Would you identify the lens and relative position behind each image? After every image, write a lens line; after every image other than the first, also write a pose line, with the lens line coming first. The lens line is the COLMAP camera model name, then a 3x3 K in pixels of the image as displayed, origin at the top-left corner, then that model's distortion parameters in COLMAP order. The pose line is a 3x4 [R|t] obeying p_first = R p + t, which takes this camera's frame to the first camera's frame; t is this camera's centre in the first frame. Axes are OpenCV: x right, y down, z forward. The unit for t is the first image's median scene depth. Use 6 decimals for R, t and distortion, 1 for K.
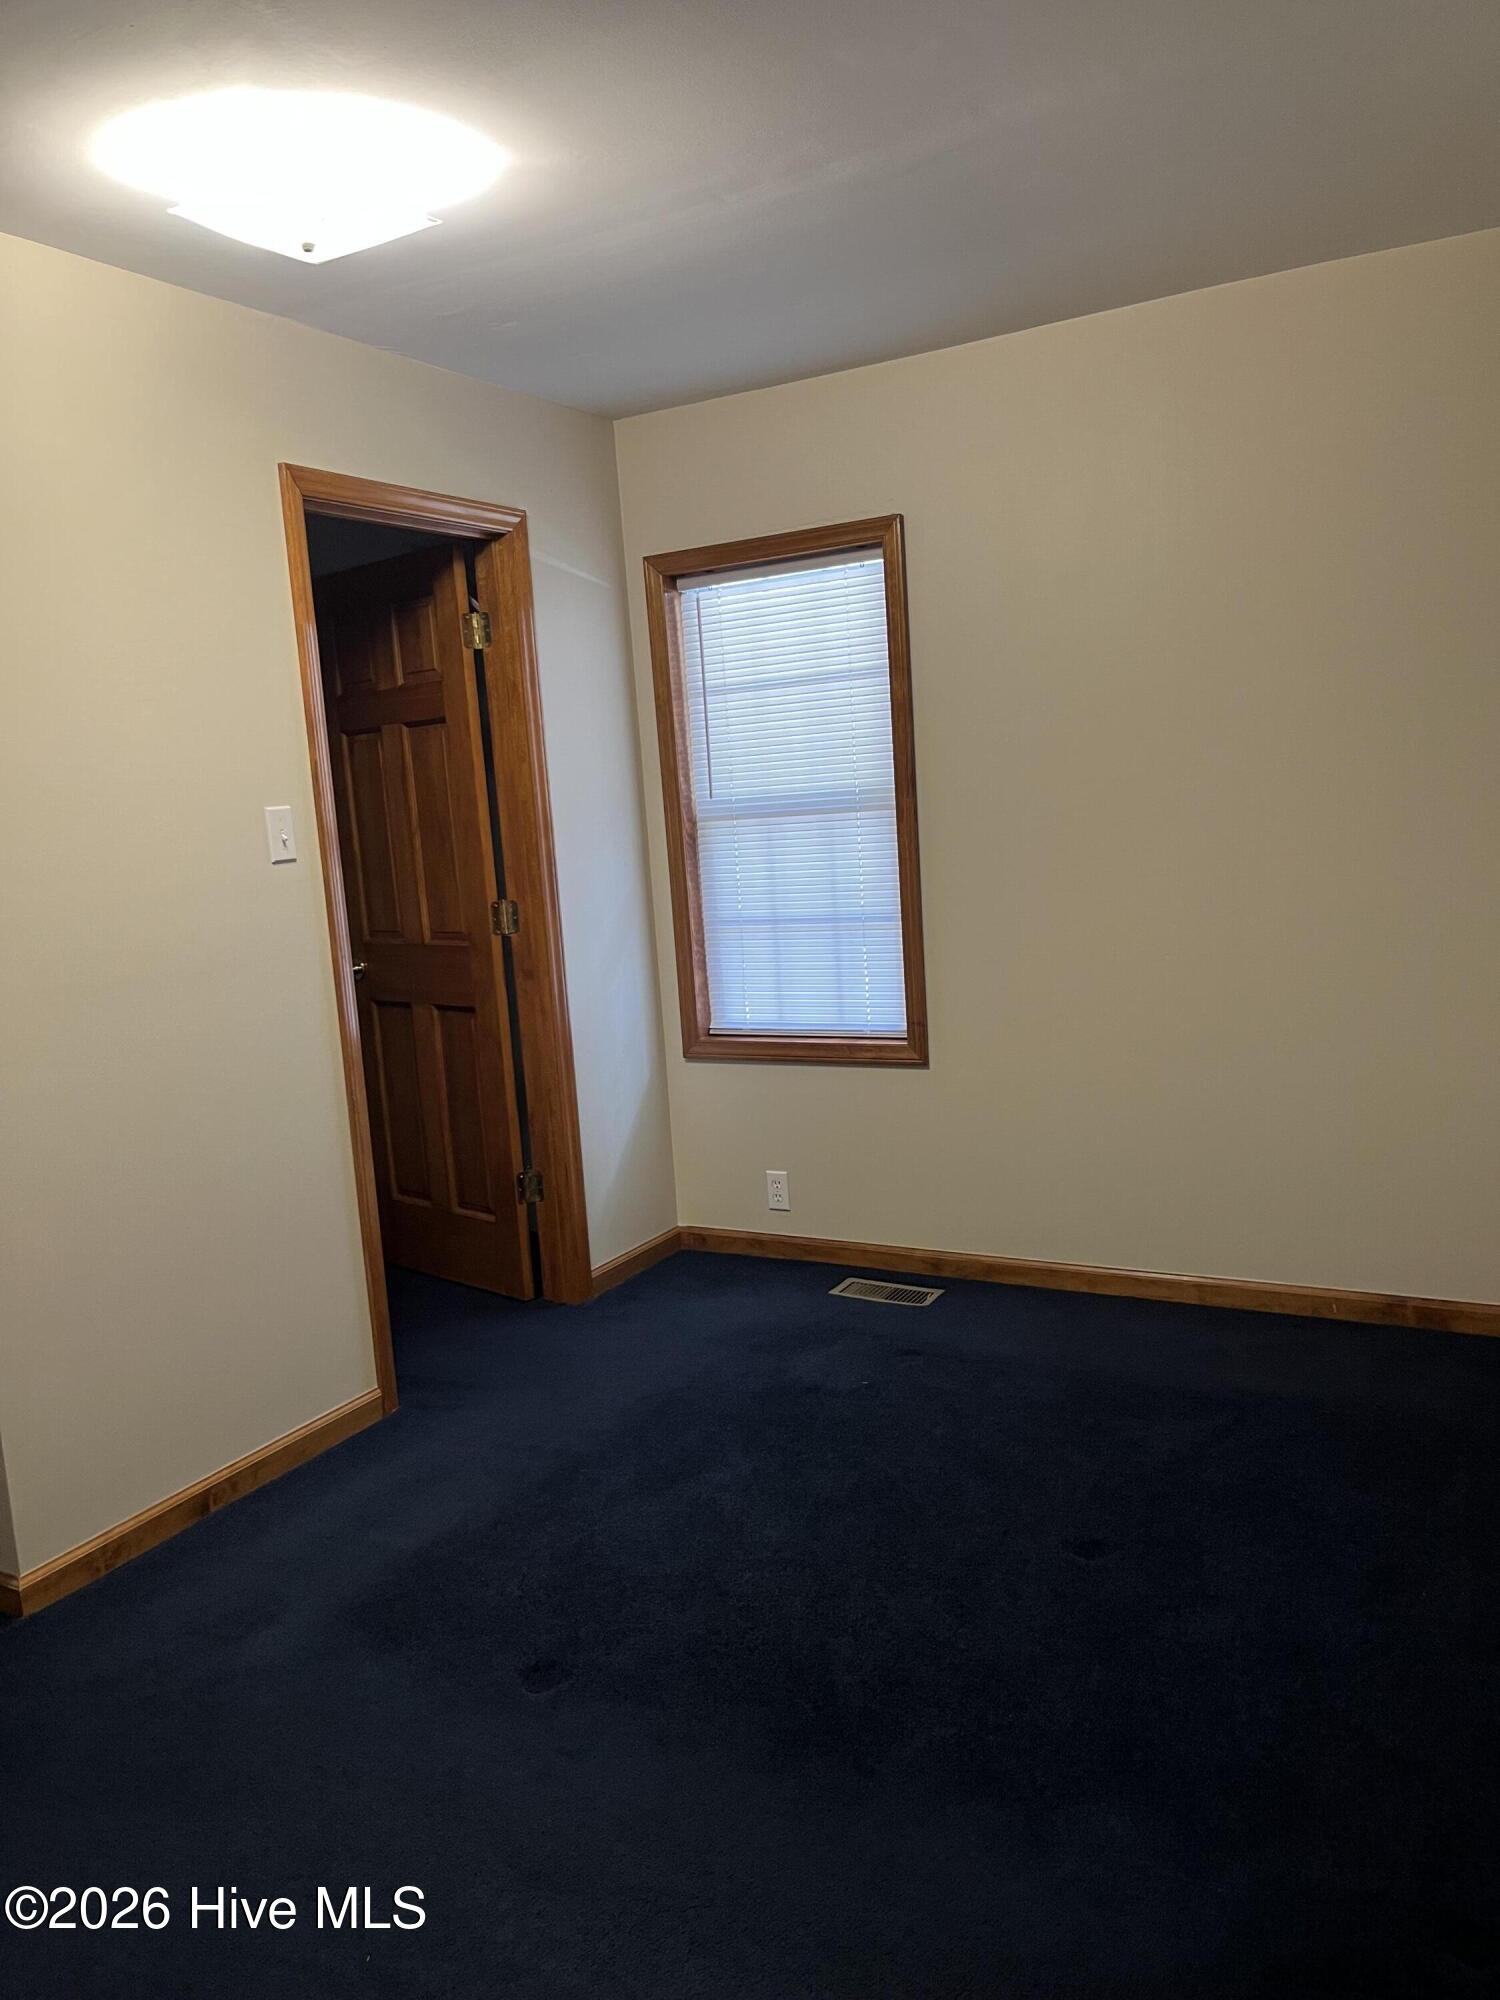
lens RADIAL K [[1512.9, 0, 750.0], [0, 1512.9, 1000.0], [0, 0, 1]] dist [0.004181, -0.005419]
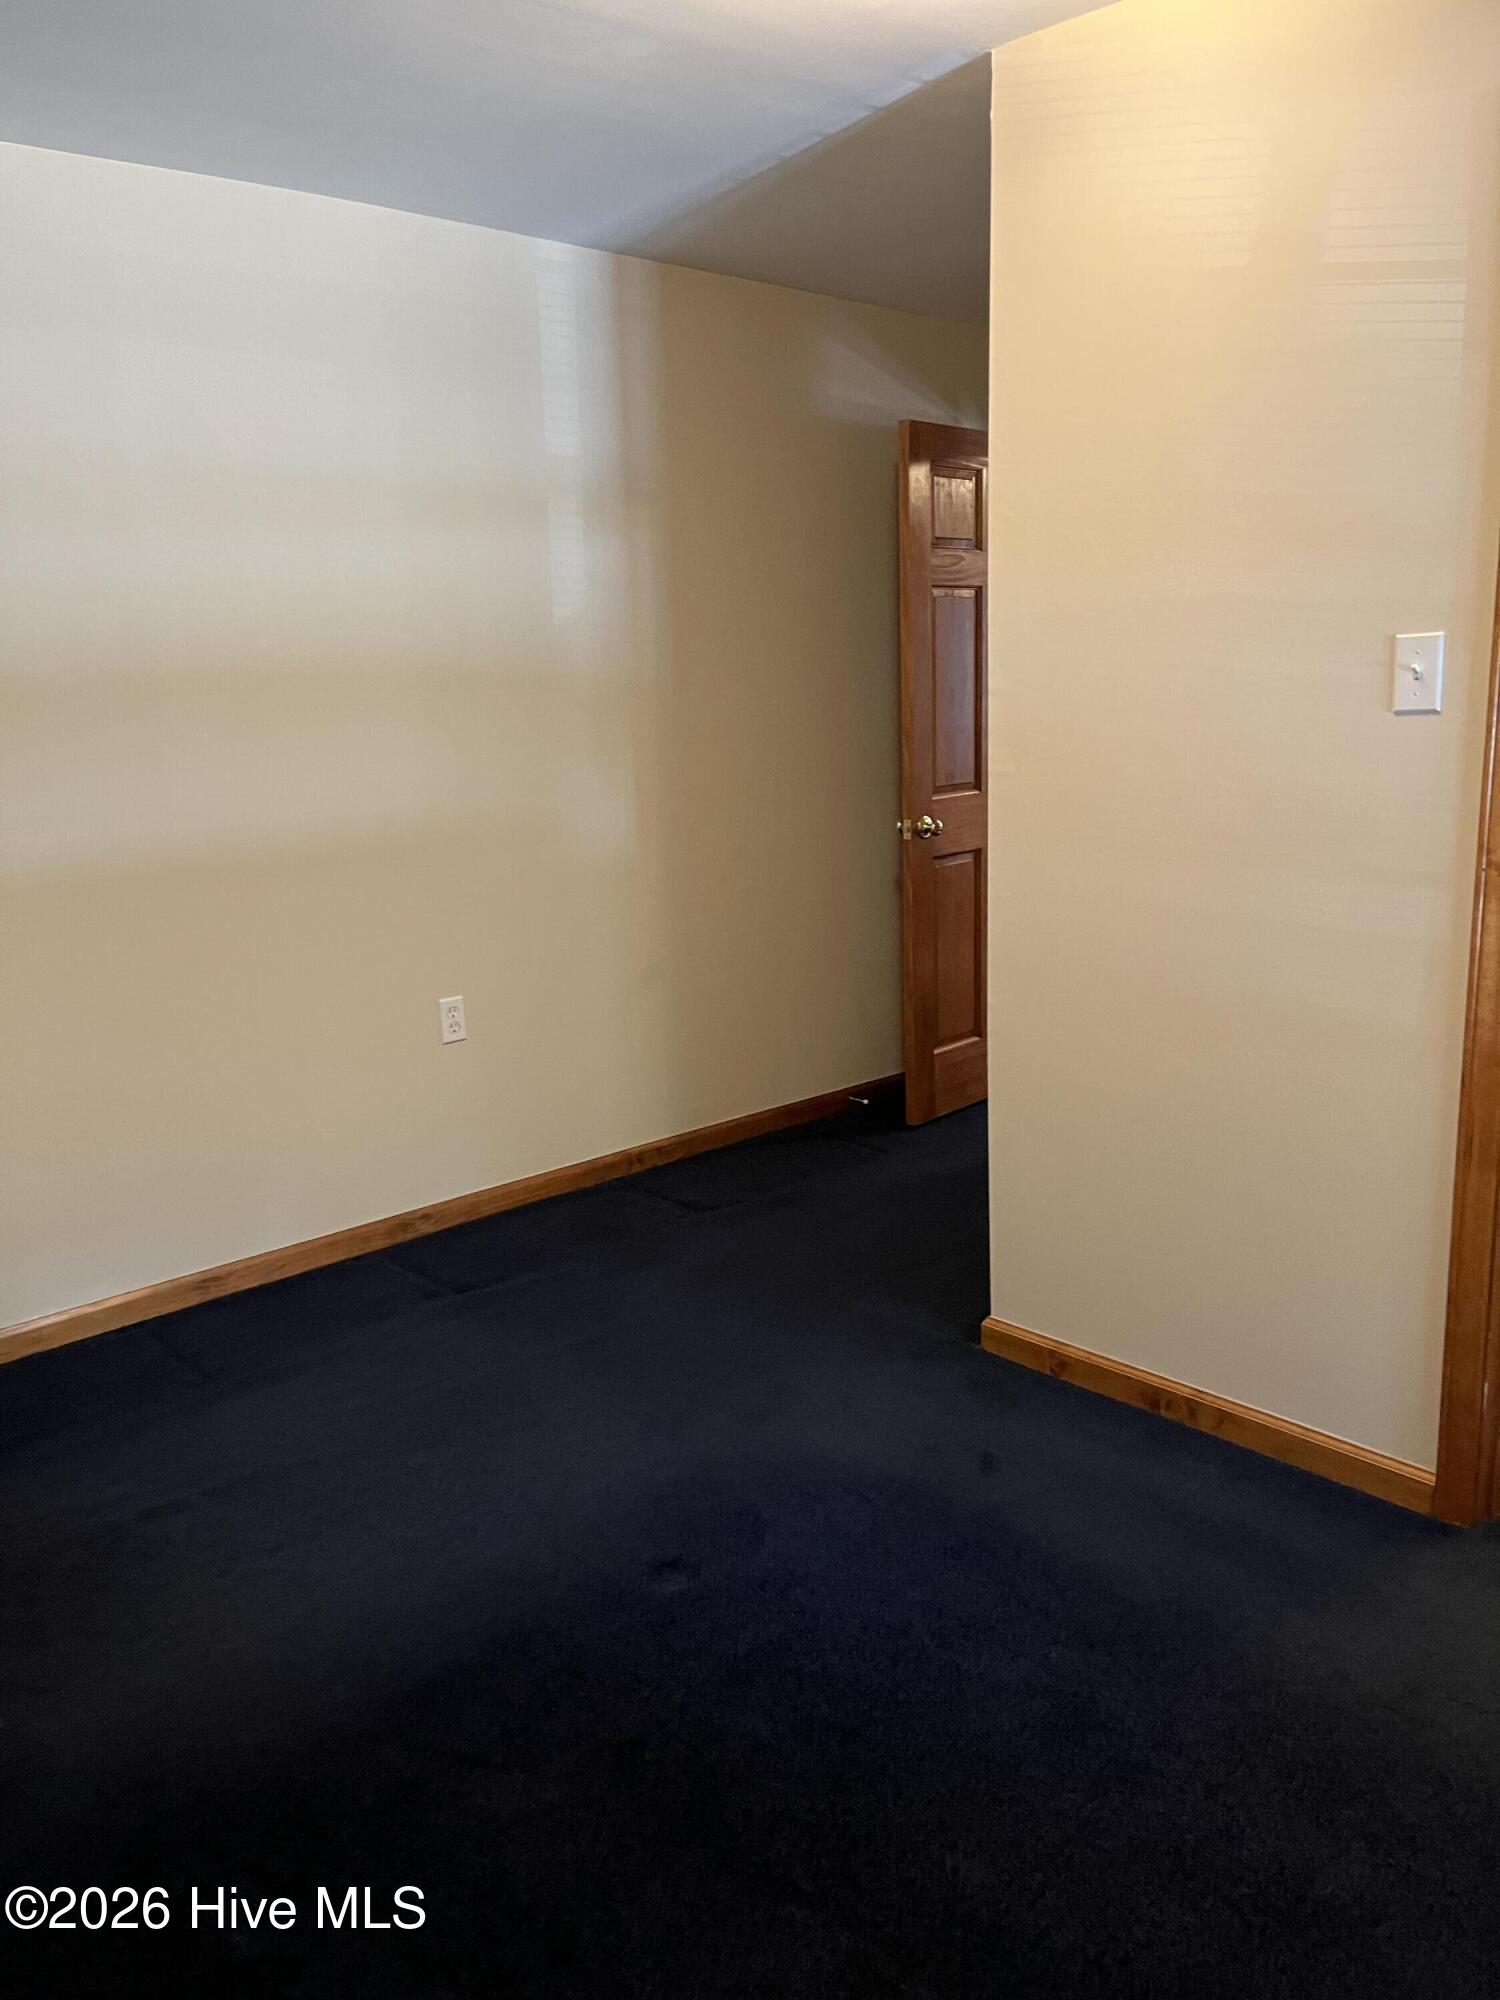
lens RADIAL K [[1512.9, 0, 750.0], [0, 1512.9, 1000.0], [0, 0, 1]] dist [0.004181, -0.005419]
pose [[-0.286448, 0.263678, -0.921098, 0.487947], [-0.096139, 0.948621, 0.301455, -0.151662], [0.953260, 0.174904, -0.246380, 0.921637]]
